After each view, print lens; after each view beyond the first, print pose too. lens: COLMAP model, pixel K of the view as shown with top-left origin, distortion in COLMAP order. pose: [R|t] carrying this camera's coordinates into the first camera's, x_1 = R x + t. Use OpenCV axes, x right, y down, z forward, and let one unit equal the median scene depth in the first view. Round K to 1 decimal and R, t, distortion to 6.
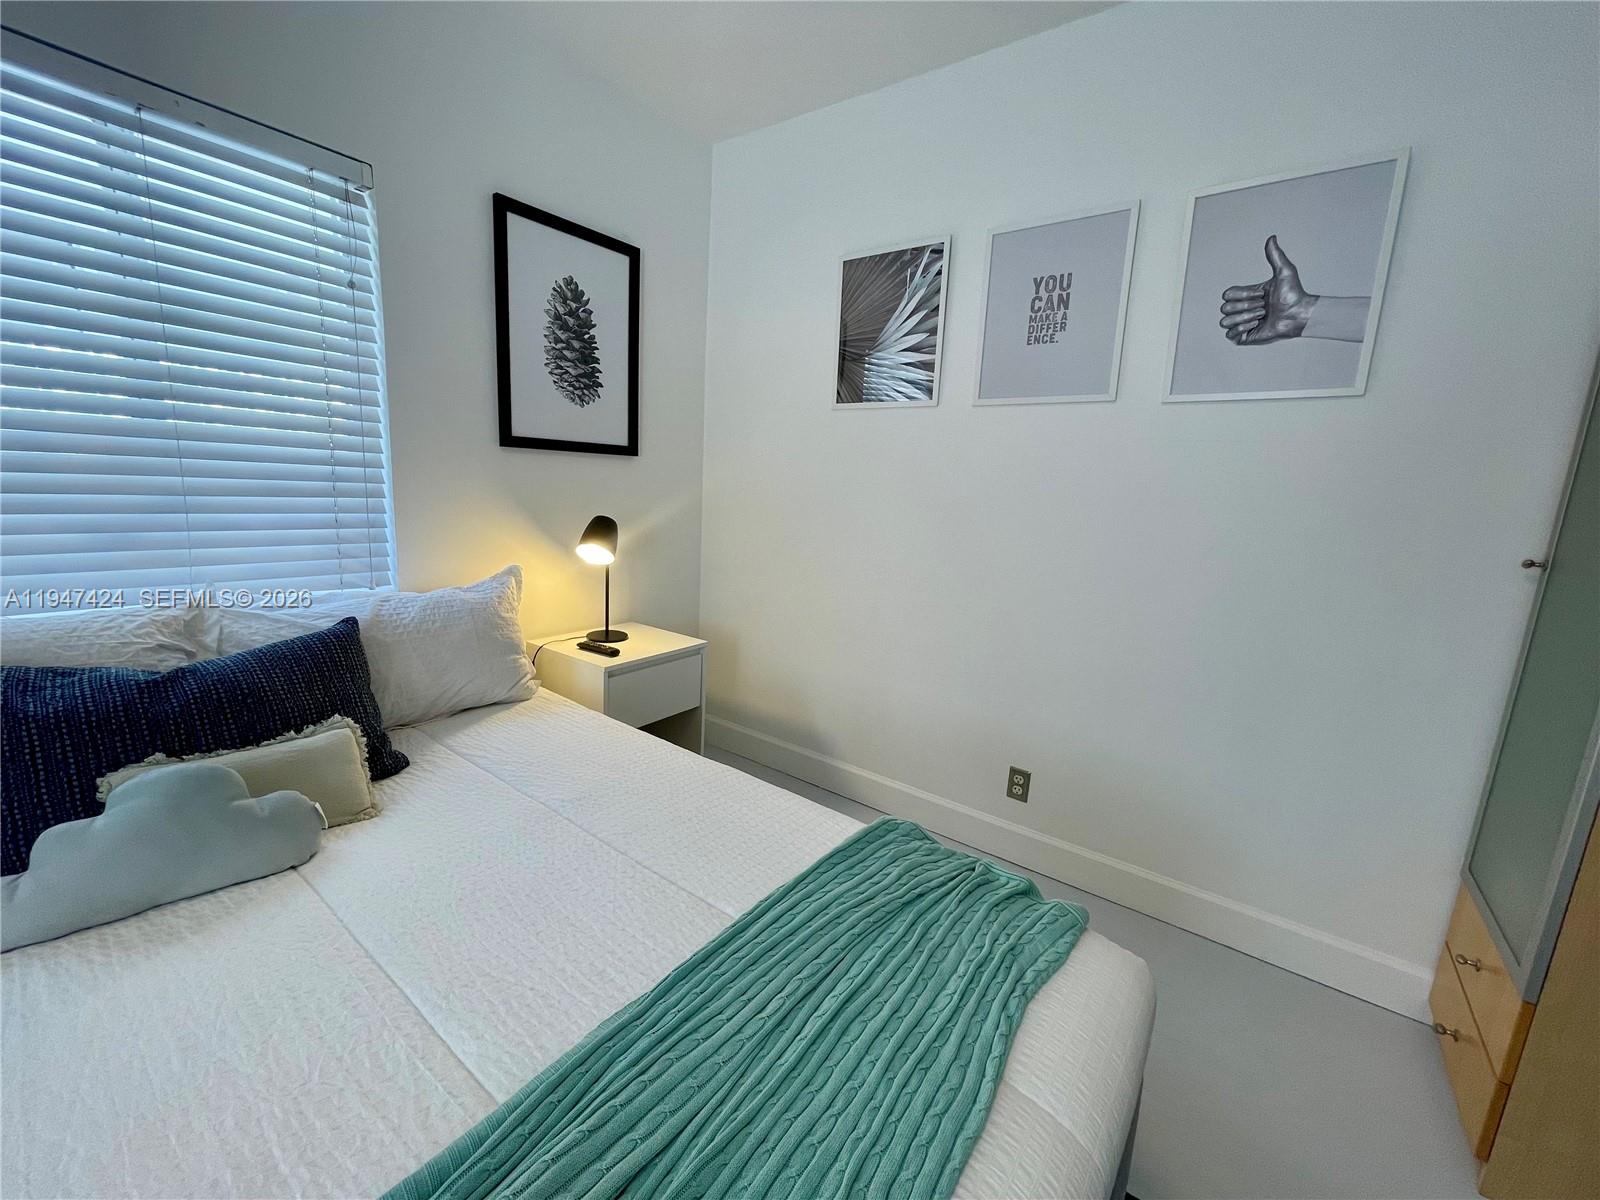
lens RADIAL K [[649.6, 0, 795.9], [0, 649.6, 599.1], [0, 0, 1]] dist [-0.001352, -0.000070]
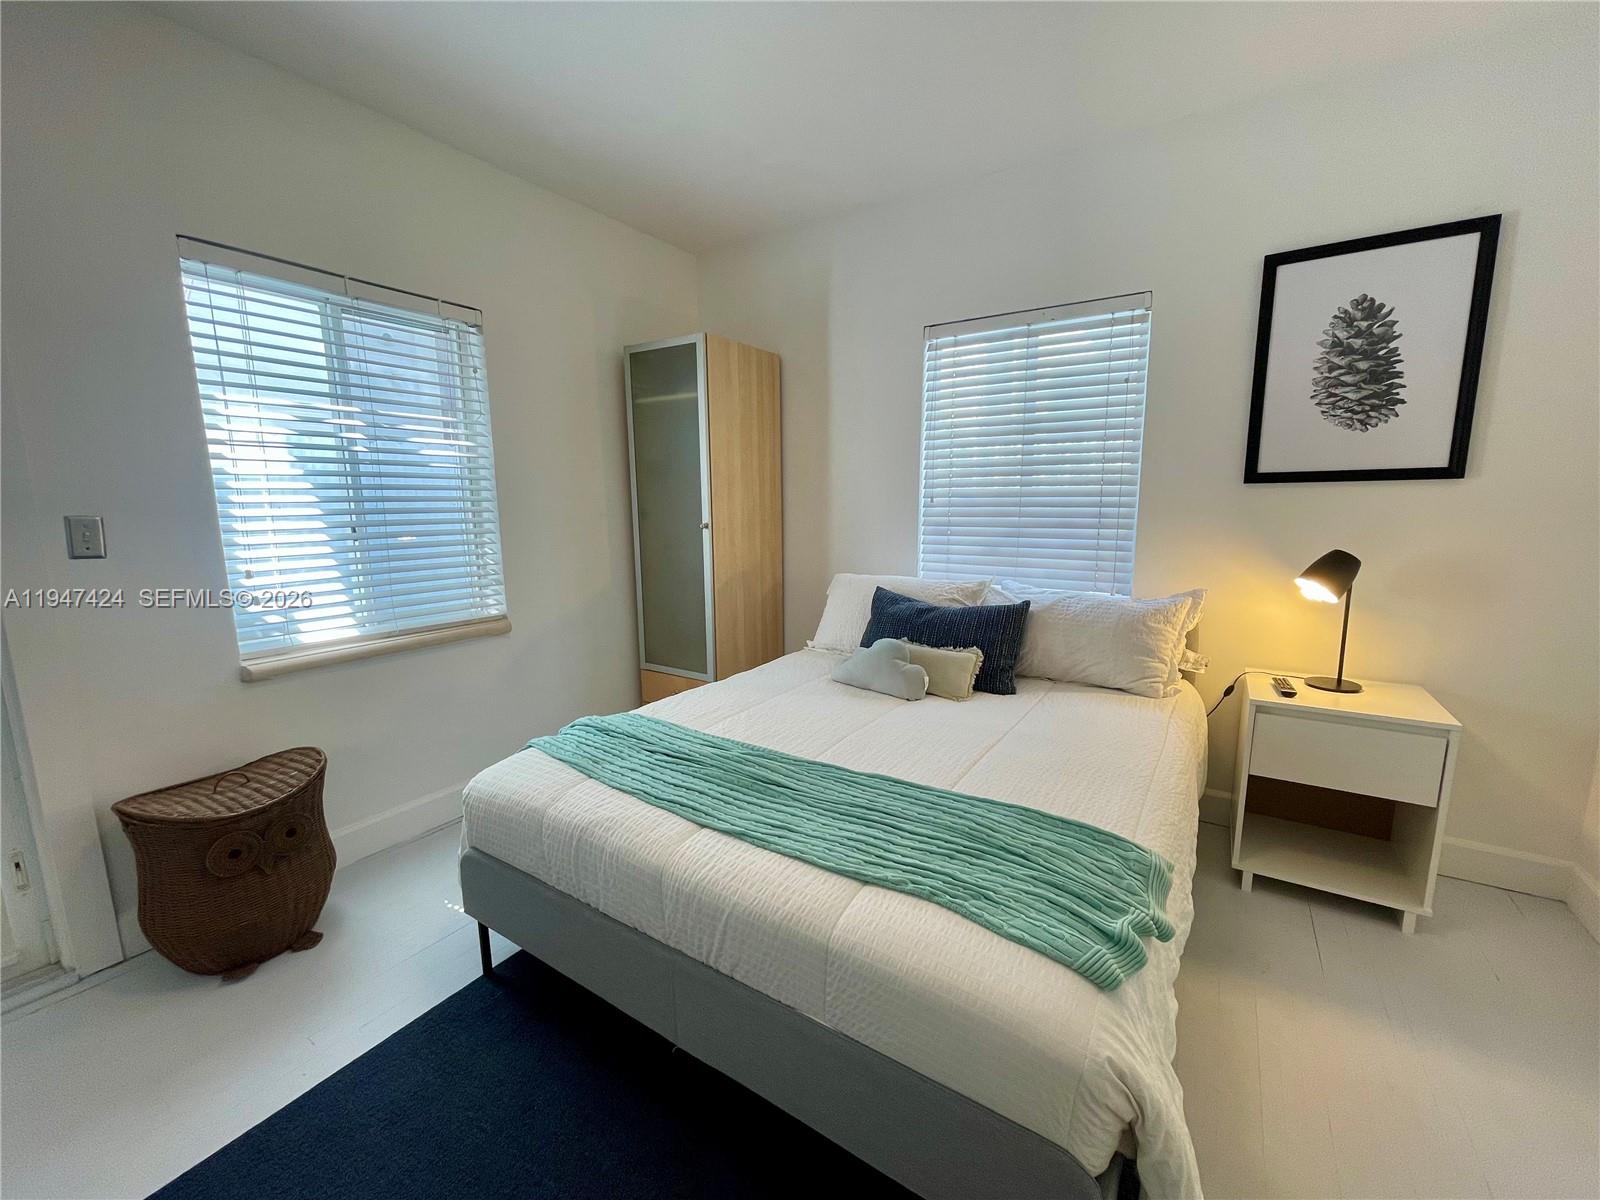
lens RADIAL K [[649.6, 0, 798.6], [0, 649.6, 605.2], [0, 0, 1]] dist [-0.001352, -0.000070]
pose [[0.064647, 0.109625, -0.991868, 0.572383], [-0.164933, 0.981452, 0.097724, -0.016380], [0.984184, 0.157274, 0.081528, 0.194743]]
